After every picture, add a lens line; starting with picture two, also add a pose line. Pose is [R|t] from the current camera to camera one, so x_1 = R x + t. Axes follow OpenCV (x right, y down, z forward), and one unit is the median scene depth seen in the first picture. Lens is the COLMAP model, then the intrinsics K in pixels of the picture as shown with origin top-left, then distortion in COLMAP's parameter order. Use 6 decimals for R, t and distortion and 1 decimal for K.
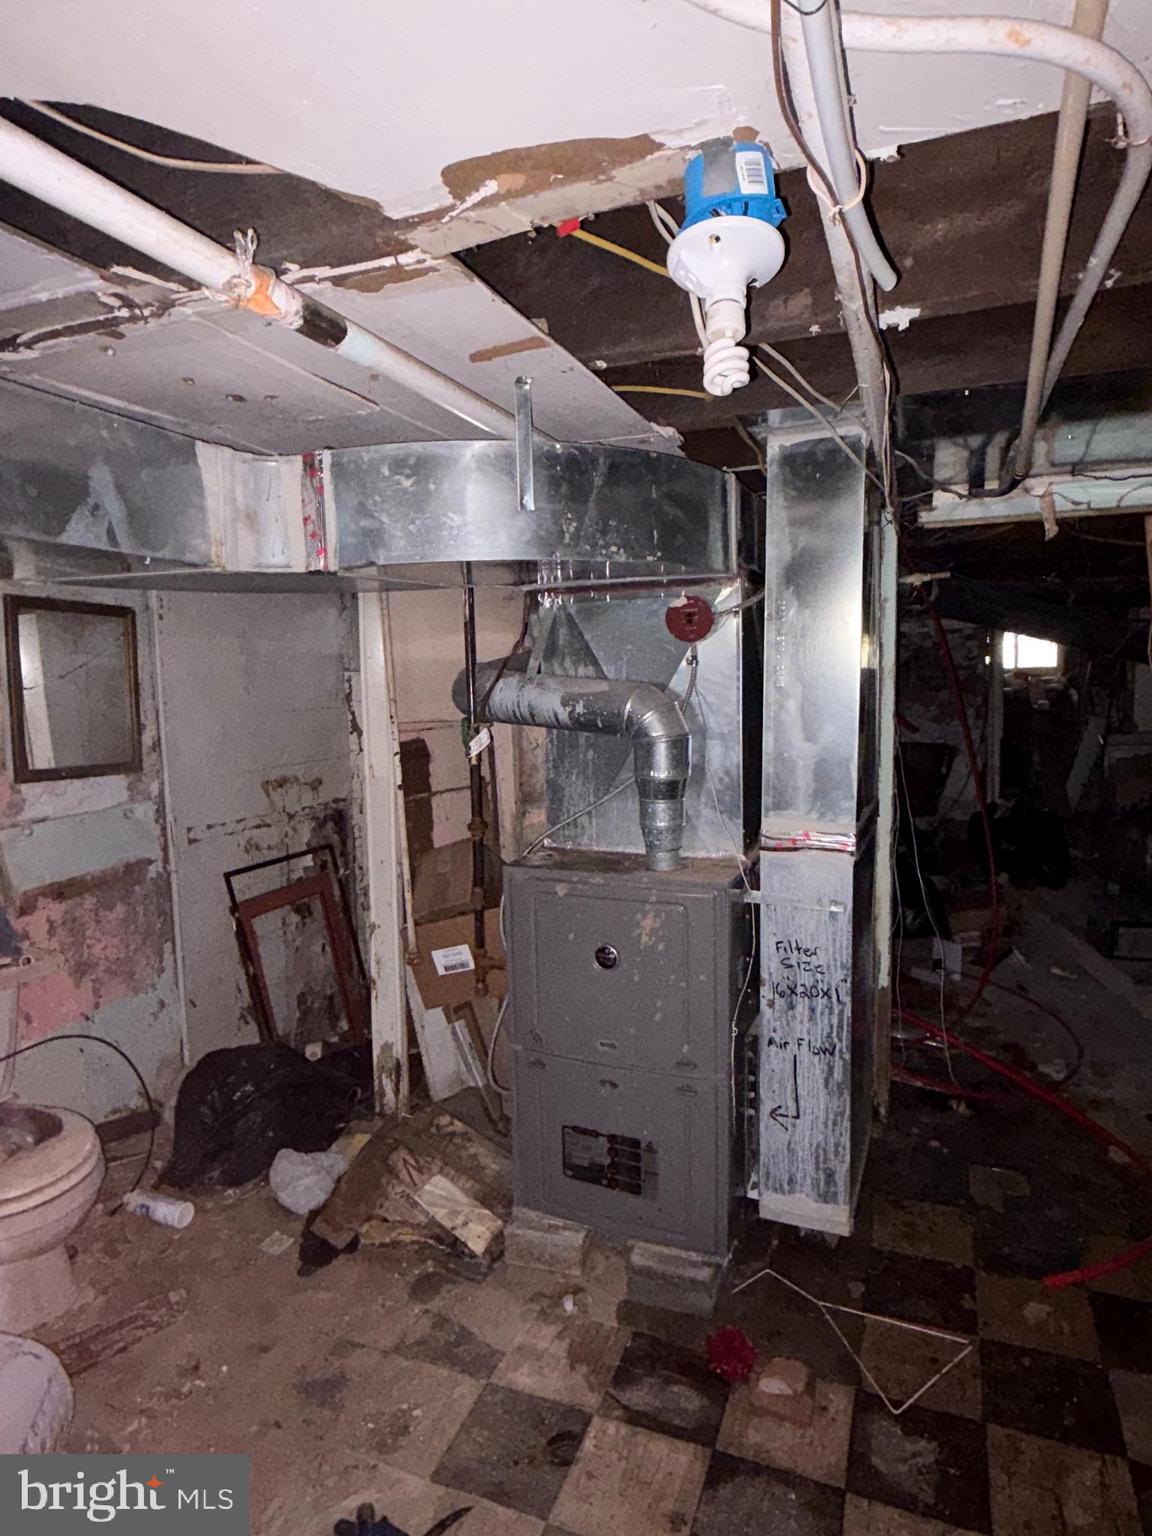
lens RADIAL K [[898.3, 0, 577.6], [0, 898.3, 770.6], [0, 0, 1]] dist [-0.003470, -0.000323]
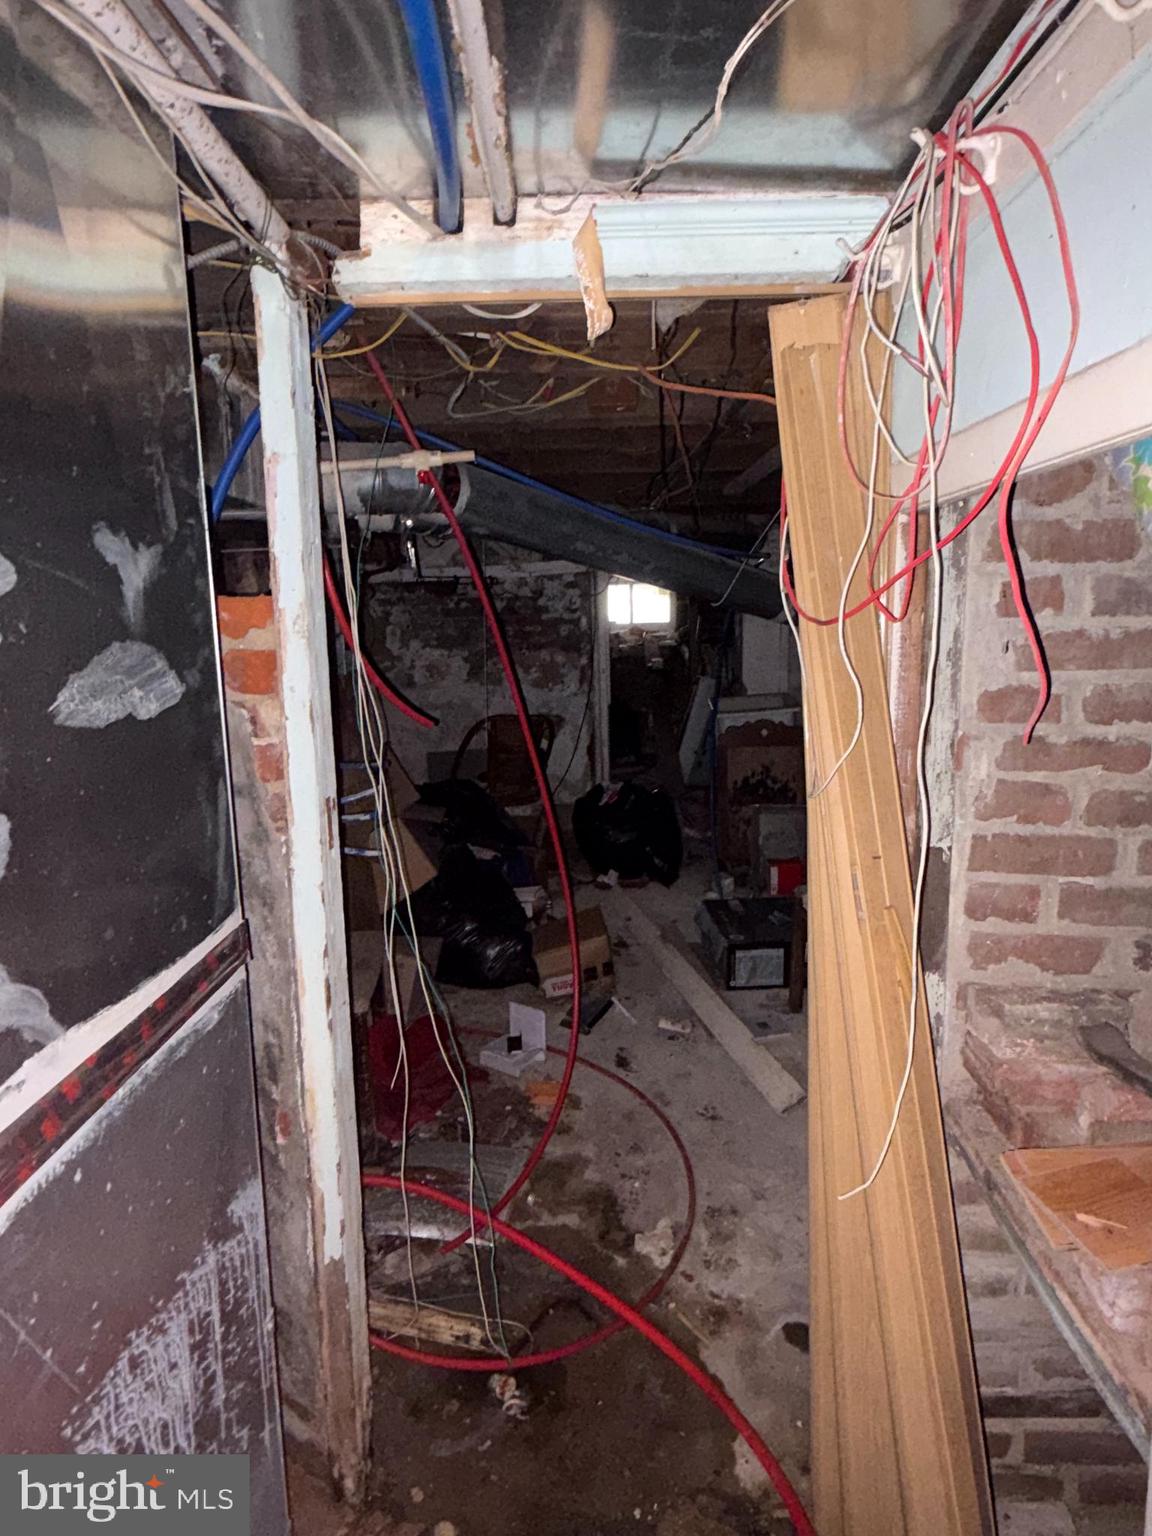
lens RADIAL K [[898.3, 0, 576.2], [0, 898.3, 765.8], [0, 0, 1]] dist [-0.003470, -0.000323]
pose [[0.929572, -0.049444, 0.365310, 0.189995], [0.033084, 0.998155, 0.050911, -0.033610], [-0.367153, -0.035240, 0.929493, 0.318524]]
